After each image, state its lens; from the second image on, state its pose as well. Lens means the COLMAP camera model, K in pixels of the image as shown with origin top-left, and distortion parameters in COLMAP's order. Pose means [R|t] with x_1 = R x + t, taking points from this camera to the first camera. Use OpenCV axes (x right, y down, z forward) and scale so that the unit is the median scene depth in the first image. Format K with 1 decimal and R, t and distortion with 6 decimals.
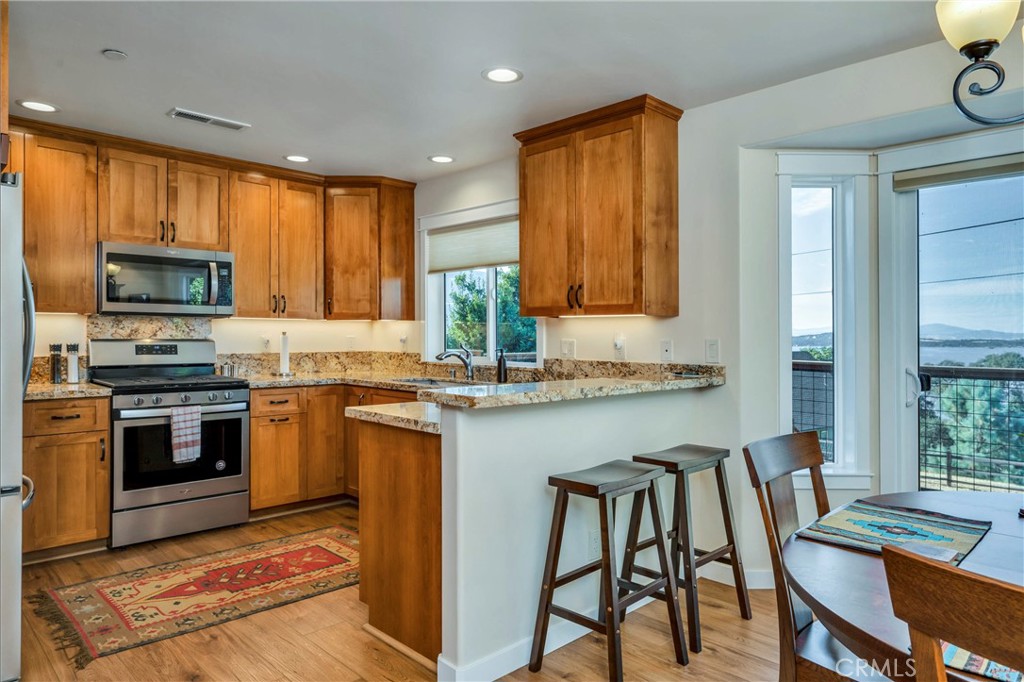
lens RADIAL K [[656.6, 0, 528.2], [0, 656.6, 336.6], [0, 0, 1]] dist [-0.003371, 0.005394]
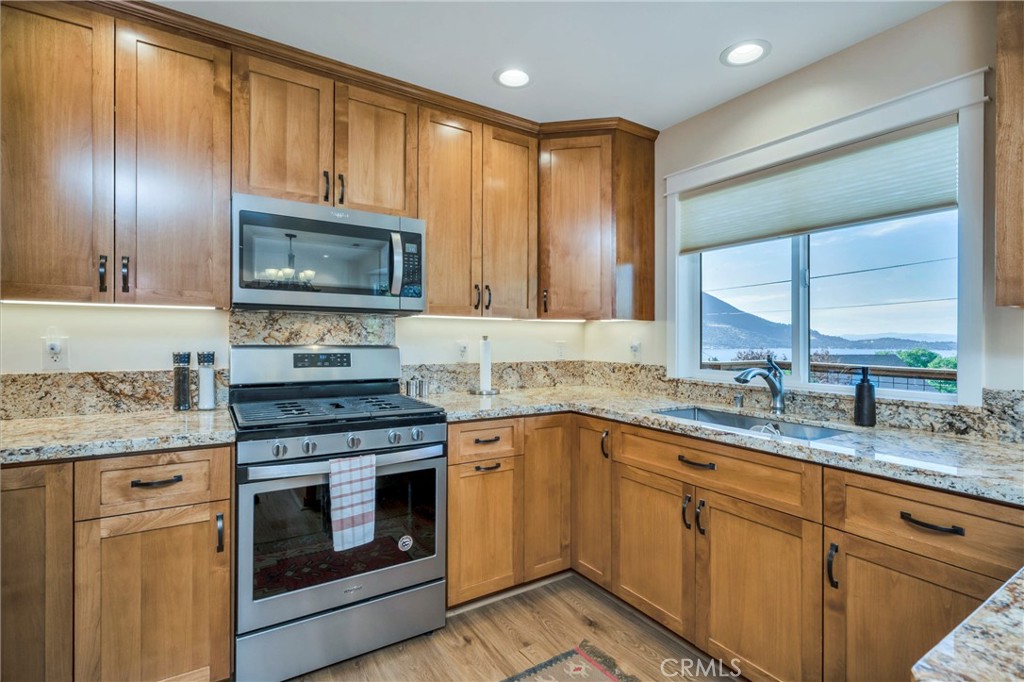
lens RADIAL K [[486.2, 0, 526.3], [0, 486.2, 345.0], [0, 0, 1]] dist [0.002704, -0.000293]
pose [[0.979988, 0.007132, -0.198931, -0.293163], [-0.004972, 0.999923, 0.011353, -0.004413], [0.198997, -0.010137, 0.979948, 0.631134]]
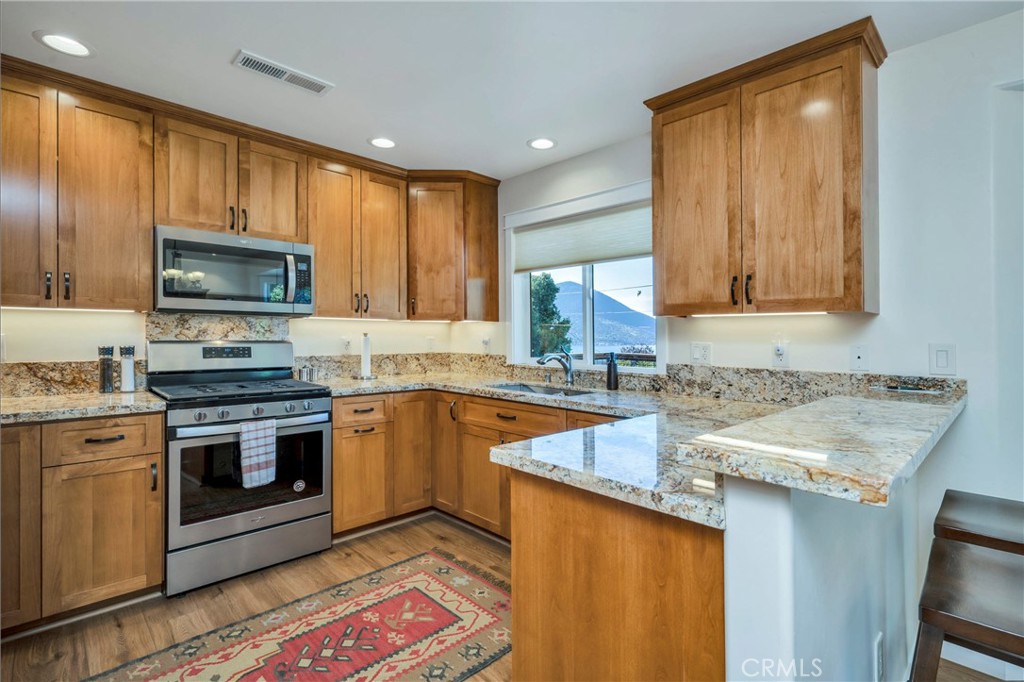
lens RADIAL K [[486.2, 0, 529.9], [0, 486.2, 340.8], [0, 0, 1]] dist [0.002704, -0.000293]
pose [[0.999971, 0.001847, 0.007355, -0.188062], [-0.001904, 0.999969, 0.007702, -0.002466], [-0.007341, -0.007716, 0.999943, 0.396469]]
